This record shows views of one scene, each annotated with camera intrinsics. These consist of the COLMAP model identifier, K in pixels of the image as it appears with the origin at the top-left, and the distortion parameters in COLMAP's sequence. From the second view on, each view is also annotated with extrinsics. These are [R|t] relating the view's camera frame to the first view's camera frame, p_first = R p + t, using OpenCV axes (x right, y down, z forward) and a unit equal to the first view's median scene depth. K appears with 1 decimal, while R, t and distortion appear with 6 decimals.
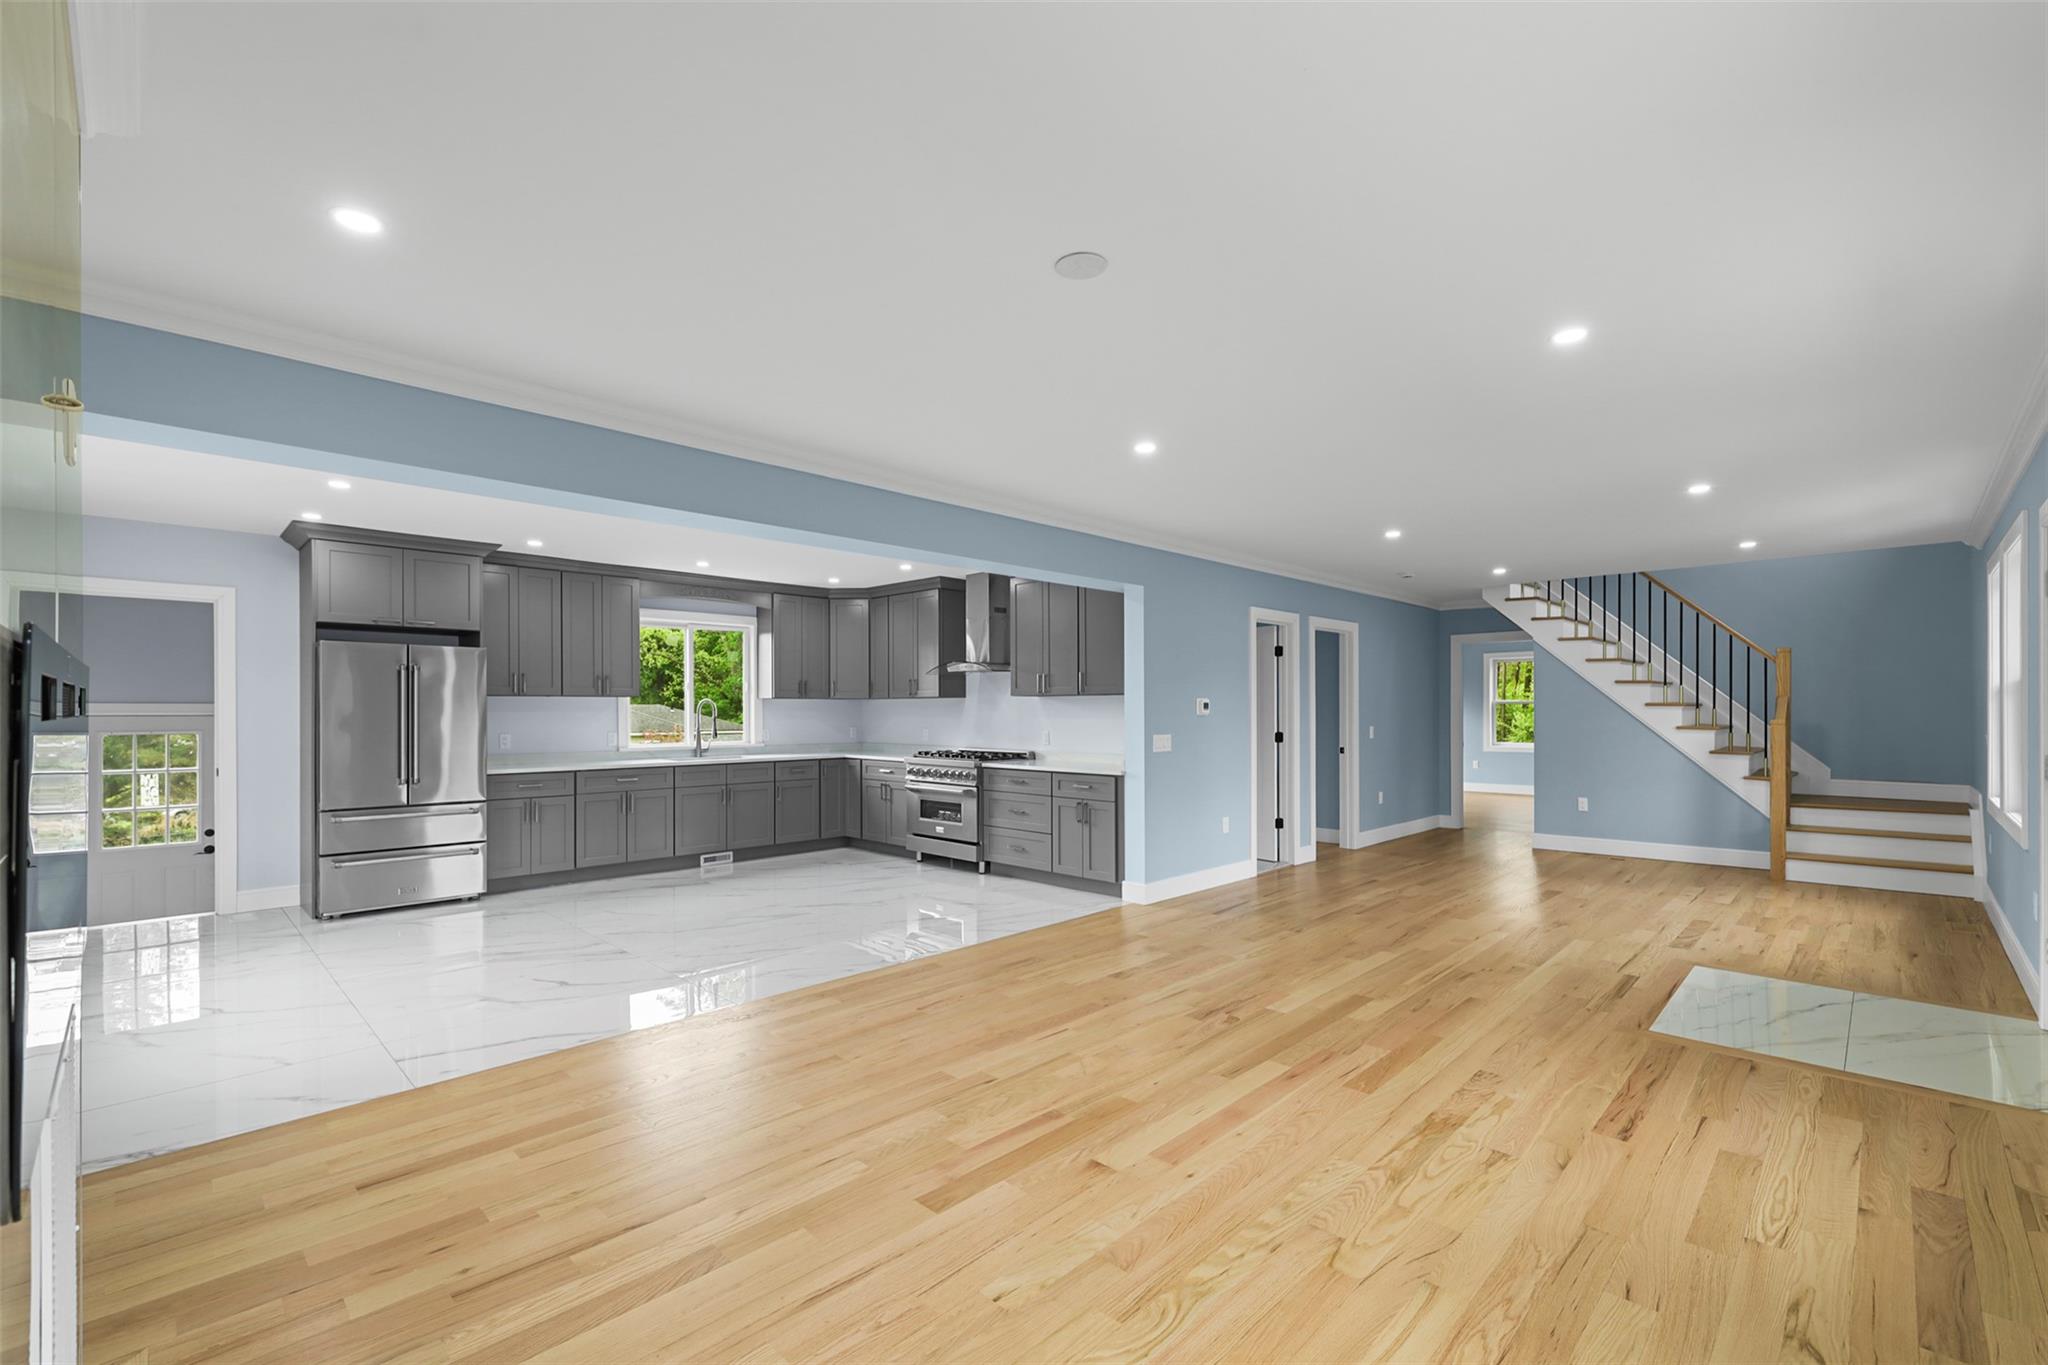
lens RADIAL K [[889.3, 0, 1030.5], [0, 889.3, 702.5], [0, 0, 1]] dist [-0.003350, -0.000073]
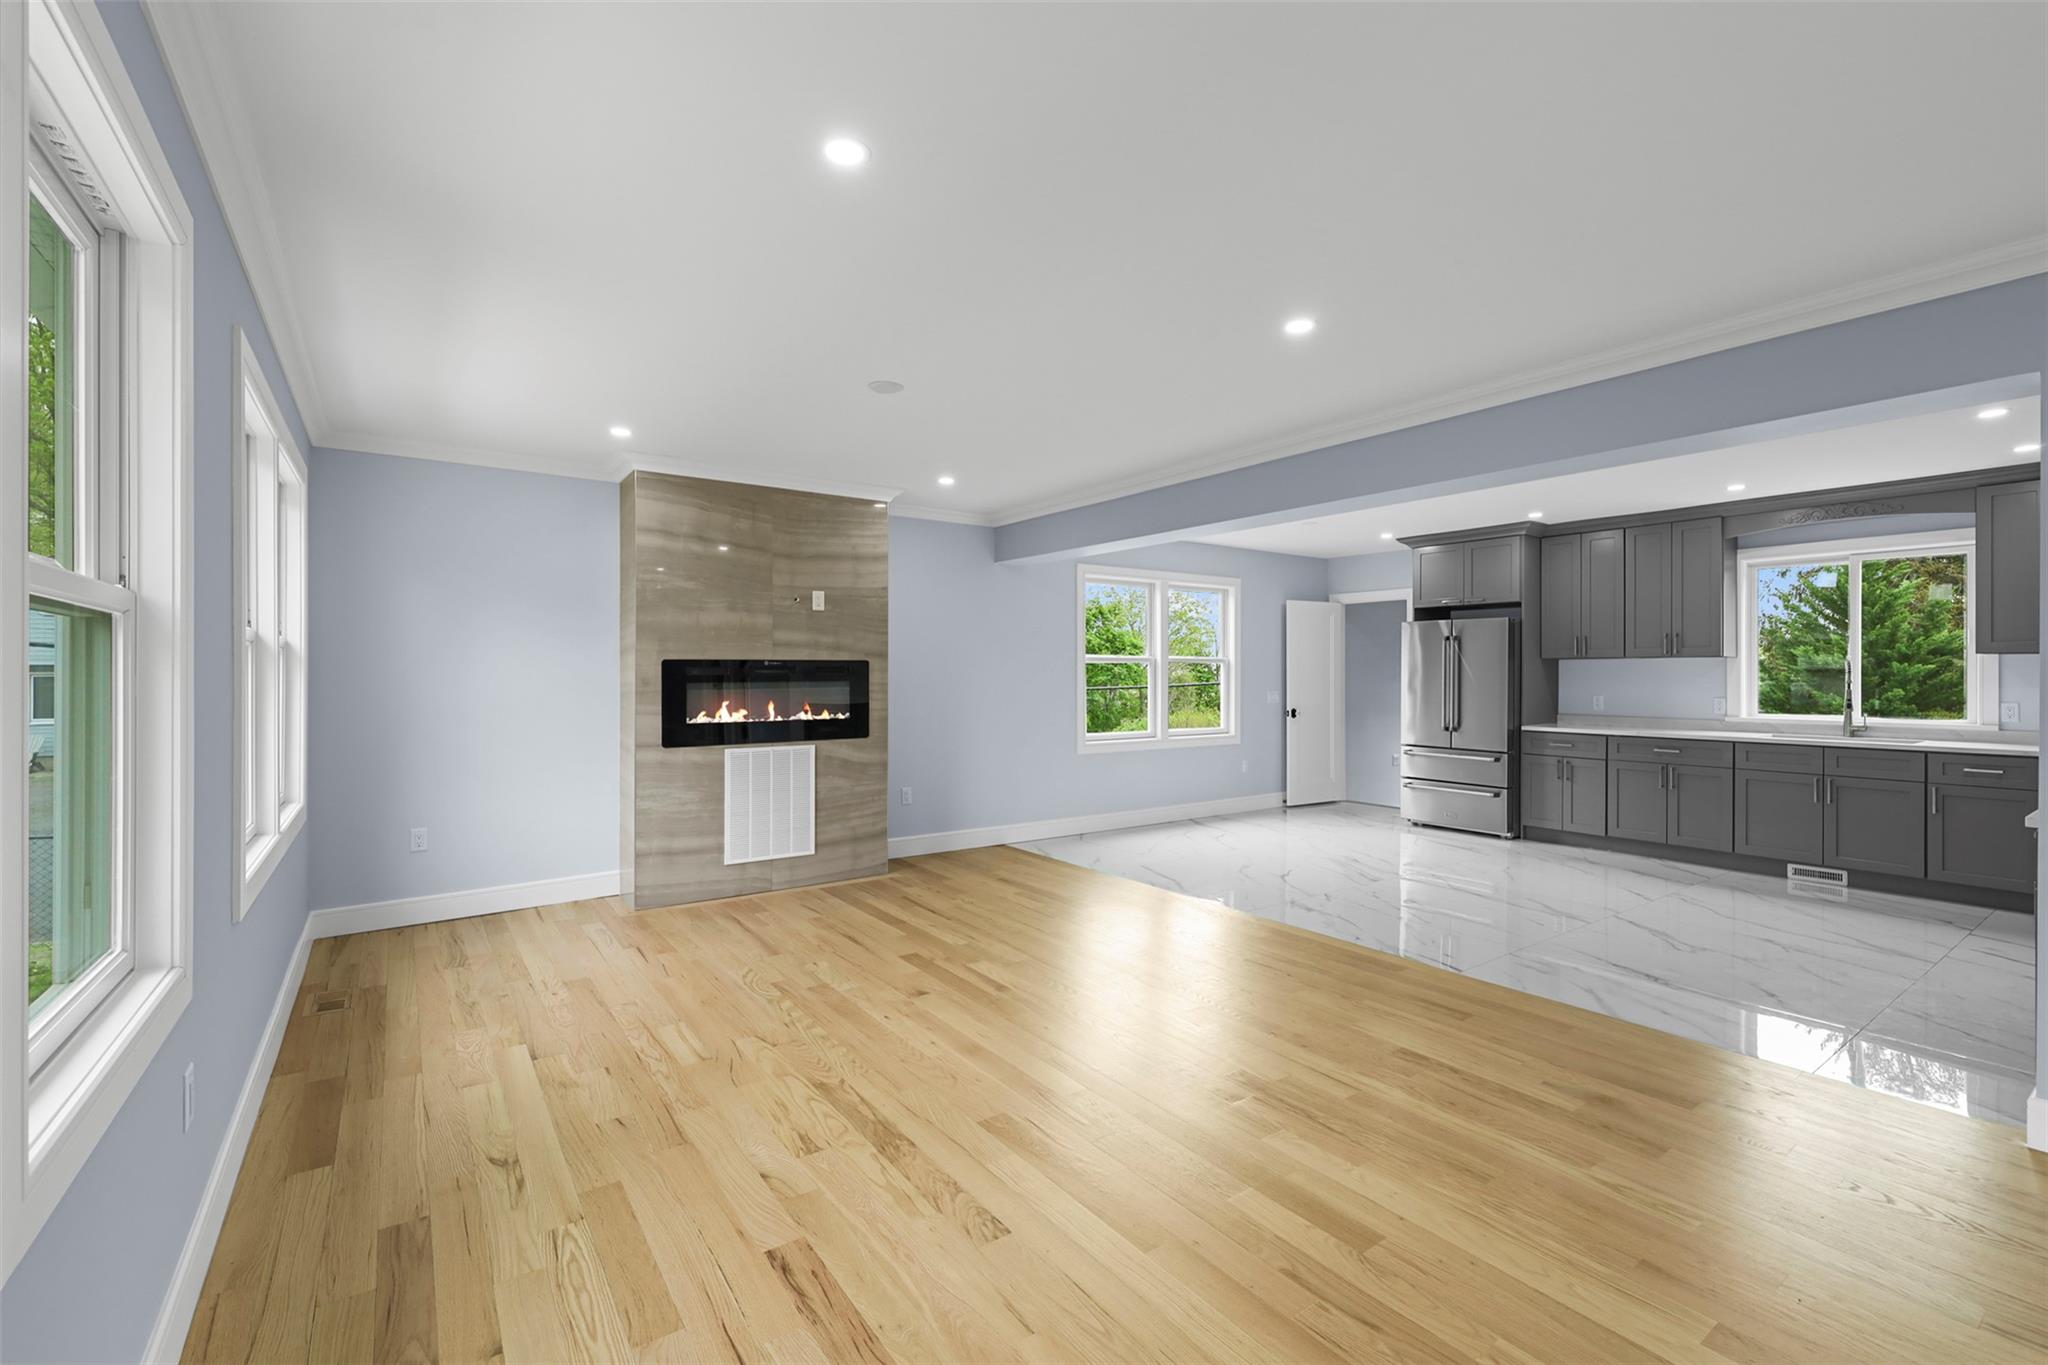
lens RADIAL K [[889.3, 0, 1023.4], [0, 889.3, 676.8], [0, 0, 1]] dist [-0.003350, -0.000073]
pose [[-0.188489, 0.007054, -0.982050, 1.302477], [0.008046, 0.999952, 0.005639, 0.006110], [0.982042, -0.006839, -0.188536, 1.298023]]
